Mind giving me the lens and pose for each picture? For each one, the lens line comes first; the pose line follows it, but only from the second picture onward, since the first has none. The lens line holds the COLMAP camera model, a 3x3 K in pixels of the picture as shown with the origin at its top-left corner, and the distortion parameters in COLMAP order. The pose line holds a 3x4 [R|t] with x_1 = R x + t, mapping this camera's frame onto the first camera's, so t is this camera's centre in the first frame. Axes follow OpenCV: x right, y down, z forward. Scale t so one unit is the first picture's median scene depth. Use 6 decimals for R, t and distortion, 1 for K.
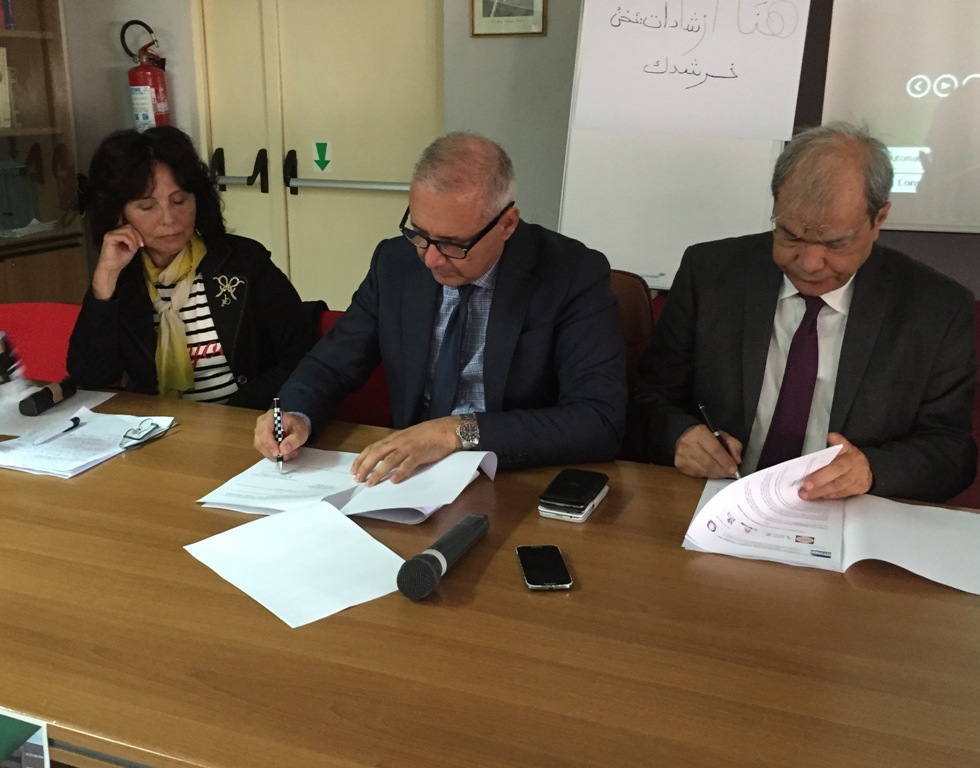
lens RADIAL K [[1031.4, 0, 468.4], [0, 1031.4, 381.7], [0, 0, 1]] dist [0.063652, -0.032161]
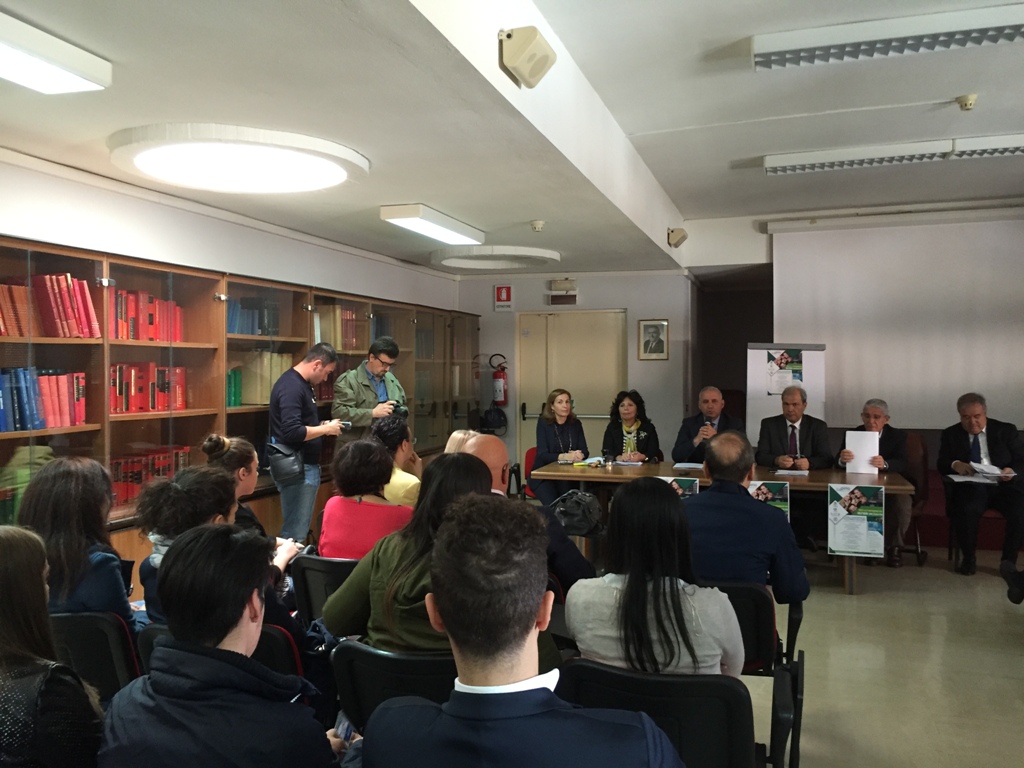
lens RADIAL K [[865.8, 0, 512.0], [0, 865.8, 384.0], [0, 0, 1]] dist [0.080434, -0.097893]
pose [[0.996053, -0.008497, 0.088352, -0.695546], [0.030410, 0.967830, -0.249759, 0.365364], [-0.083387, 0.251460, 0.964269, -1.478761]]
